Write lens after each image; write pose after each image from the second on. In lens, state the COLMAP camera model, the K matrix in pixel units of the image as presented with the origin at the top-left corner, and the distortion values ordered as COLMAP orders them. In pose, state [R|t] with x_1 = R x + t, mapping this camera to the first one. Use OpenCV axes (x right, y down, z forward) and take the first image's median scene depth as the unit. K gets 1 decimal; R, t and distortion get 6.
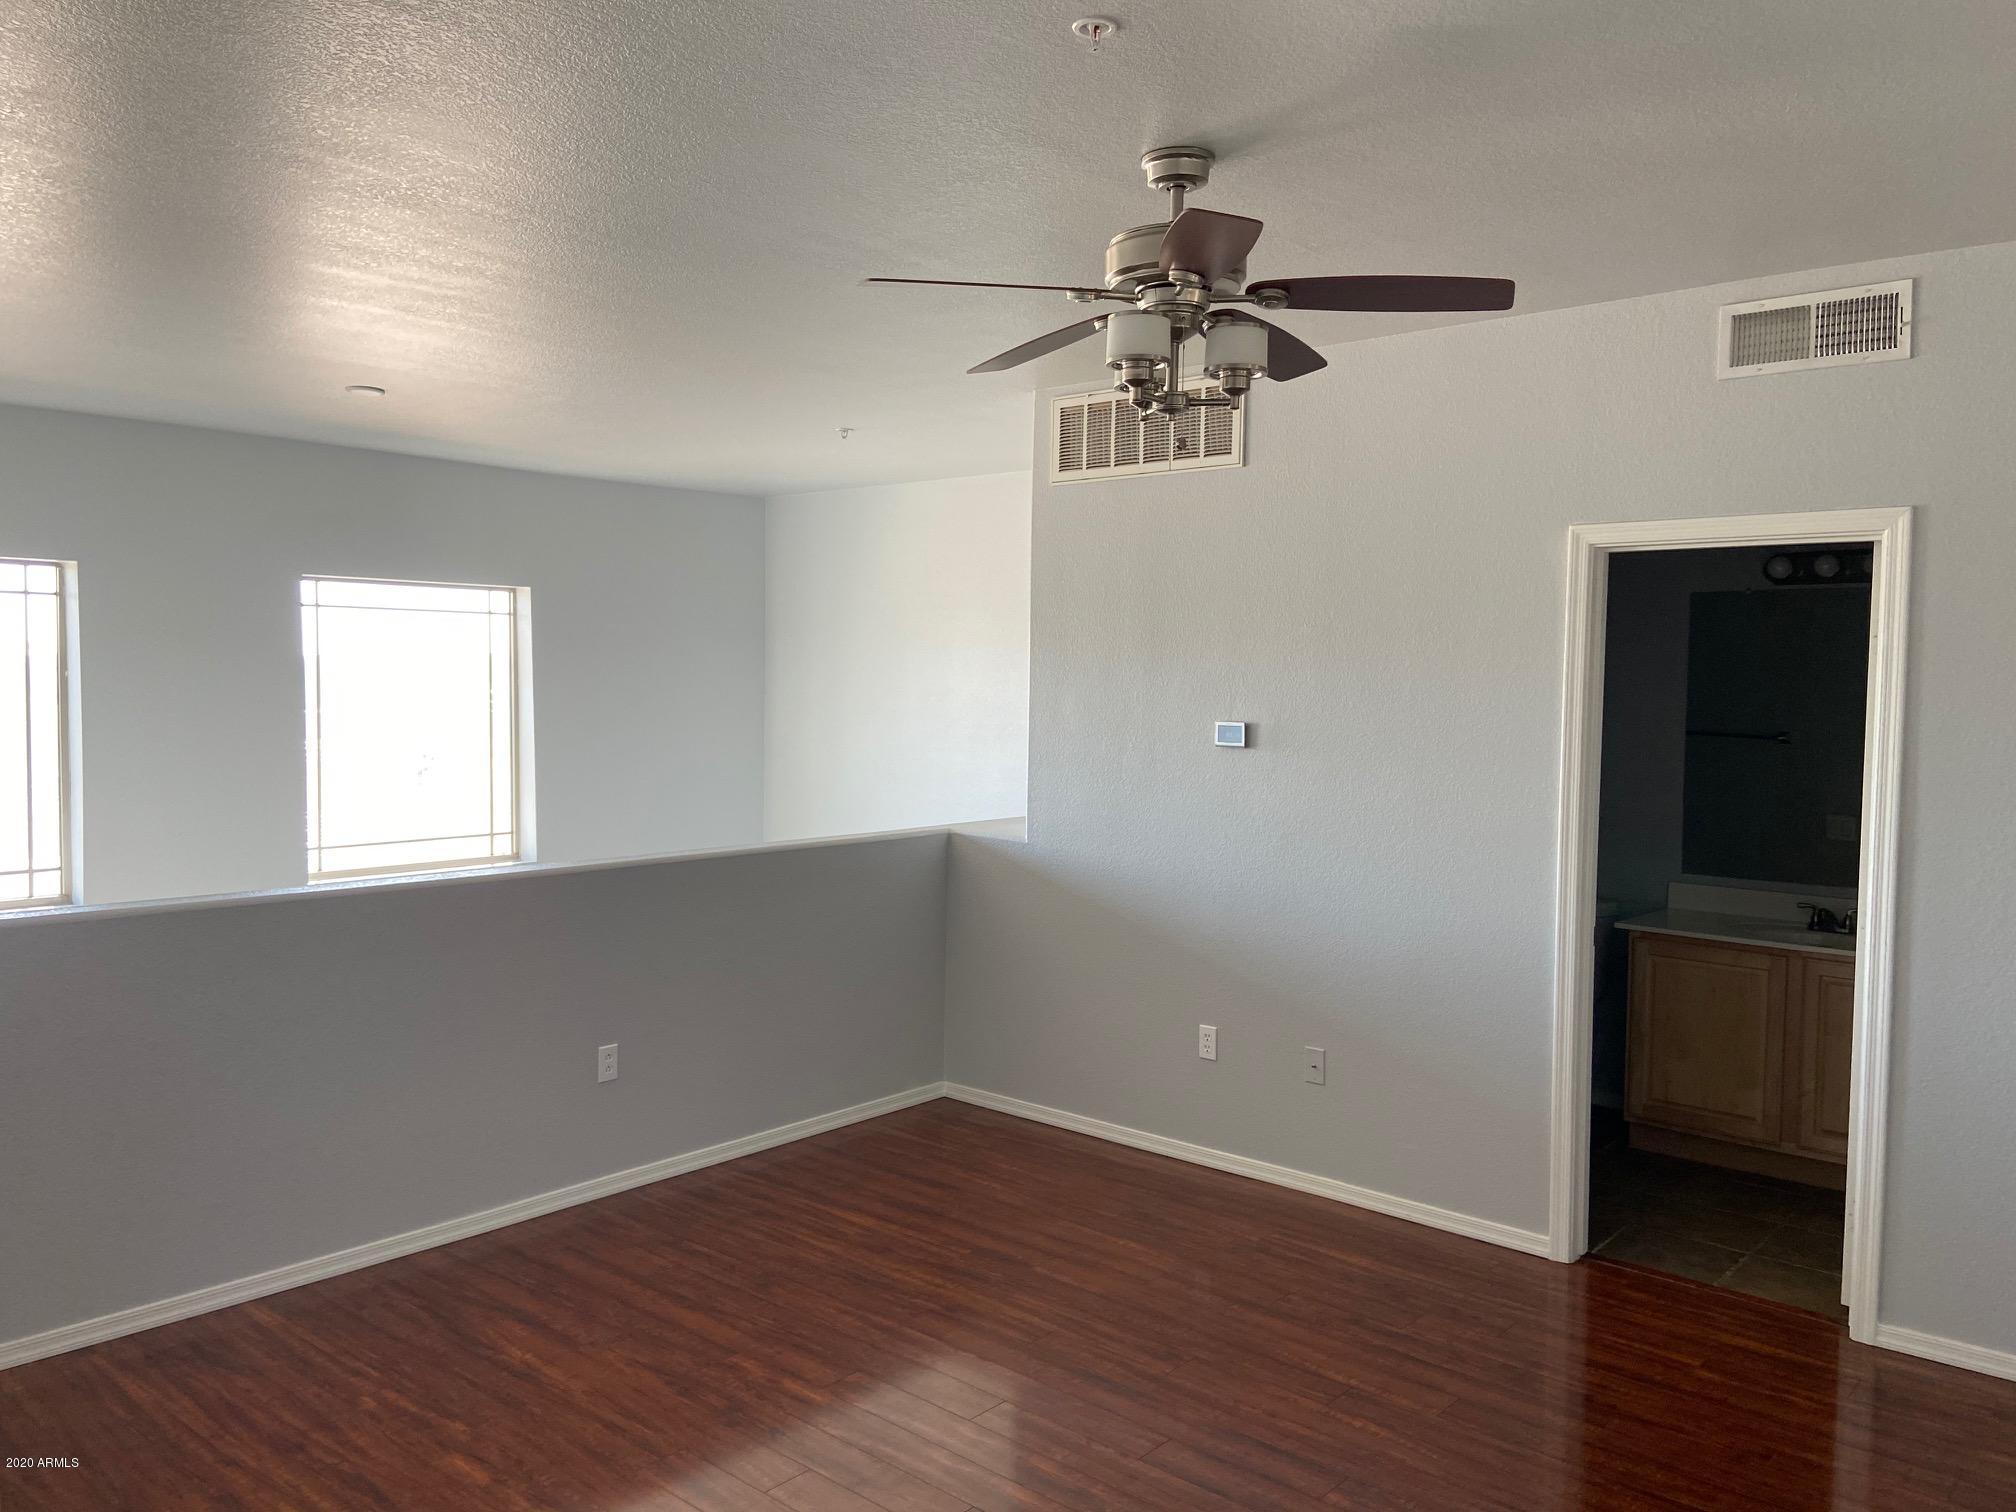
lens RADIAL K [[1556.8, 0, 1008.0], [0, 1556.8, 756.0], [0, 0, 1]] dist [0.148728, -0.207067]
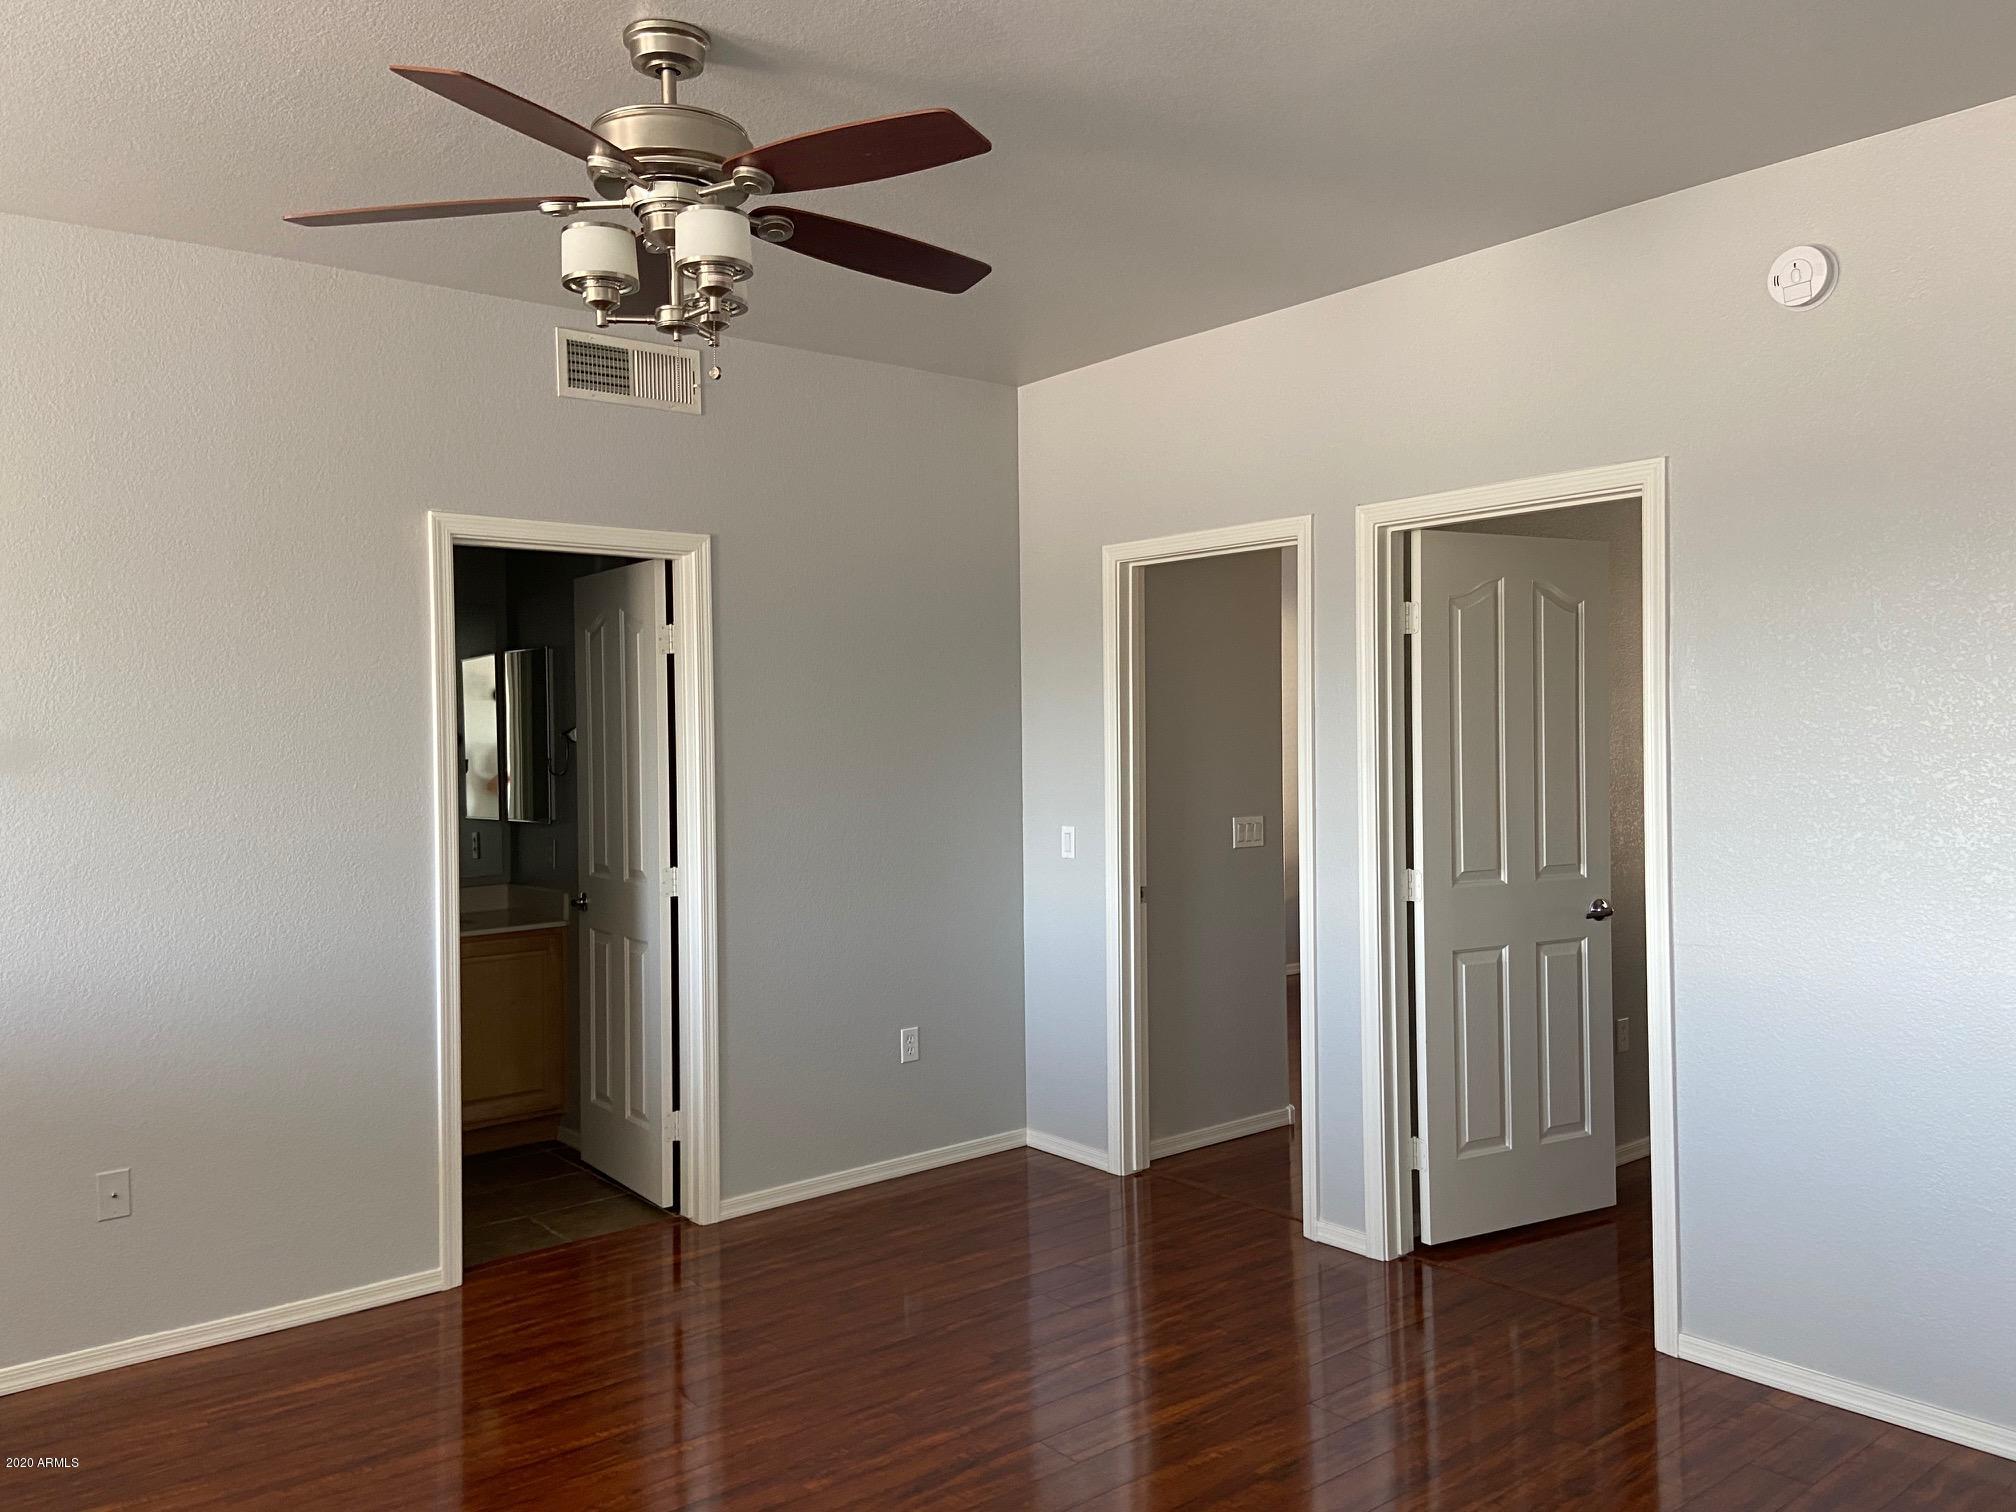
lens RADIAL K [[1556.8, 0, 1008.0], [0, 1556.8, 756.0], [0, 0, 1]] dist [0.148728, -0.207067]
pose [[0.144902, -0.031541, 0.988943, -0.581579], [0.067495, 0.997479, 0.021924, 0.004867], [-0.987141, 0.063572, 0.146666, 0.566117]]
